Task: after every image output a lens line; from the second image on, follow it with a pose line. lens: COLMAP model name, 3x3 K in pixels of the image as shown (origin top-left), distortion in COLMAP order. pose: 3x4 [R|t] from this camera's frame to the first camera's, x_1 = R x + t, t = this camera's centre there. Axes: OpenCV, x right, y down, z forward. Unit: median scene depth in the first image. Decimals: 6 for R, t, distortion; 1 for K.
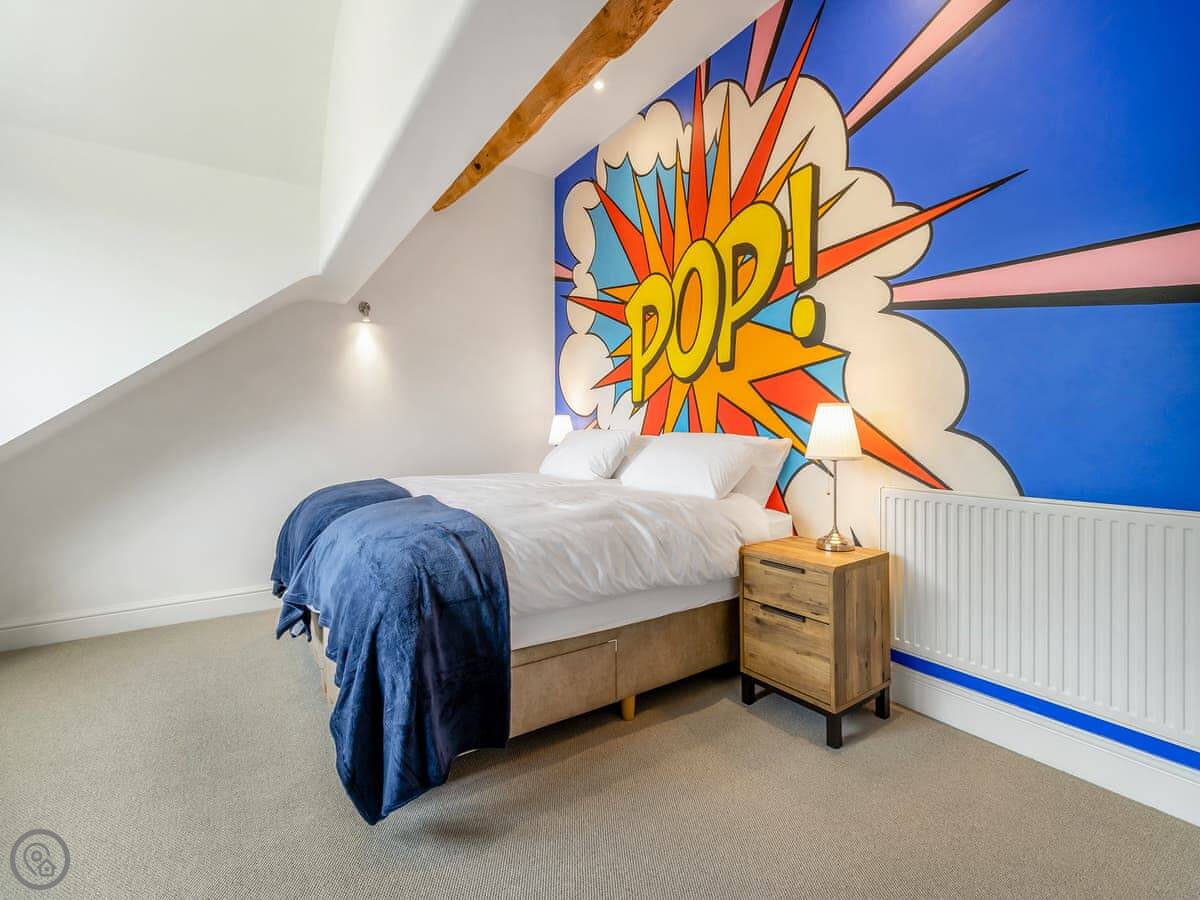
lens RADIAL K [[562.8, 0, 598.2], [0, 562.8, 423.6], [0, 0, 1]] dist [0.002794, 0.000443]
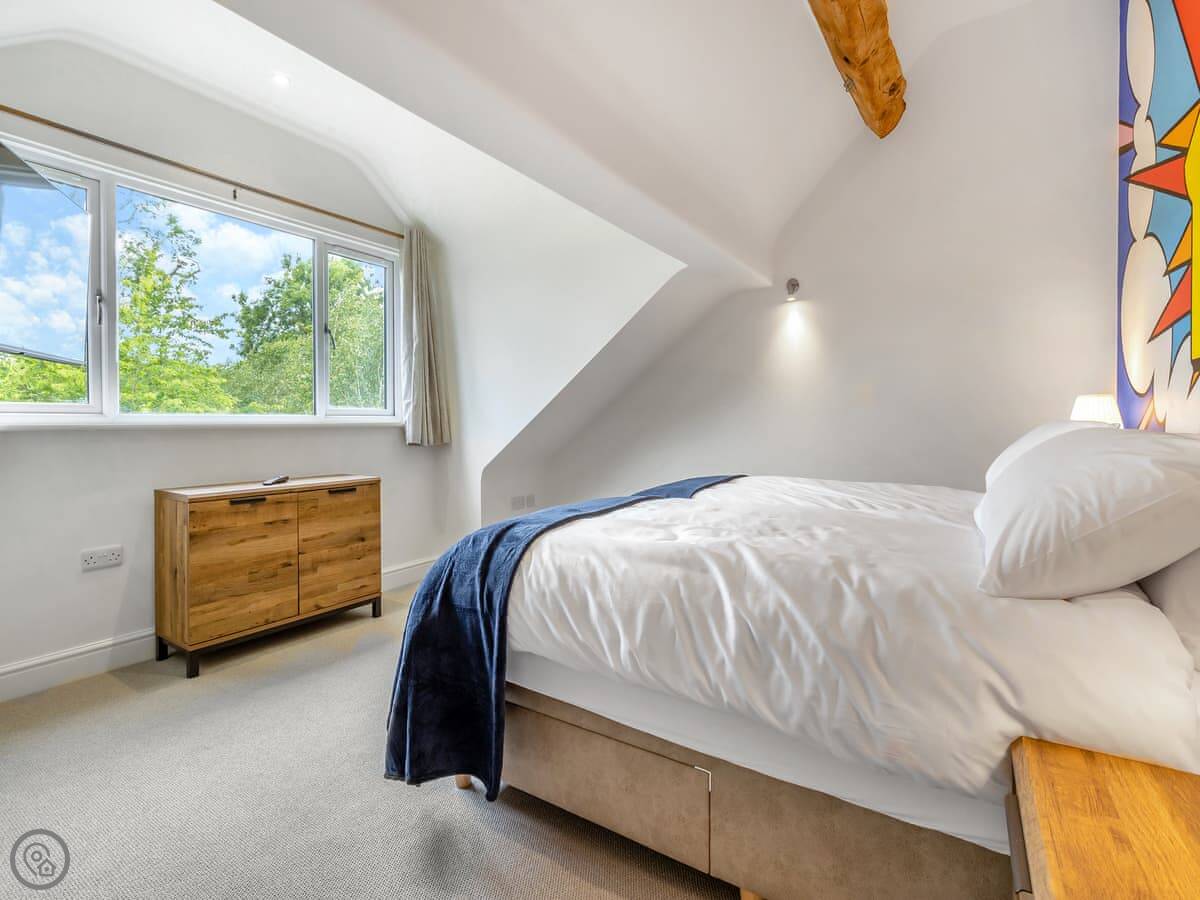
lens RADIAL K [[562.8, 0, 598.2], [0, 562.8, 423.6], [0, 0, 1]] dist [0.002794, 0.000443]
pose [[0.392459, 0.002420, -0.919767, 0.530116], [0.012424, 0.999891, 0.007932, 0.006535], [0.919686, -0.014540, 0.392386, 0.653157]]
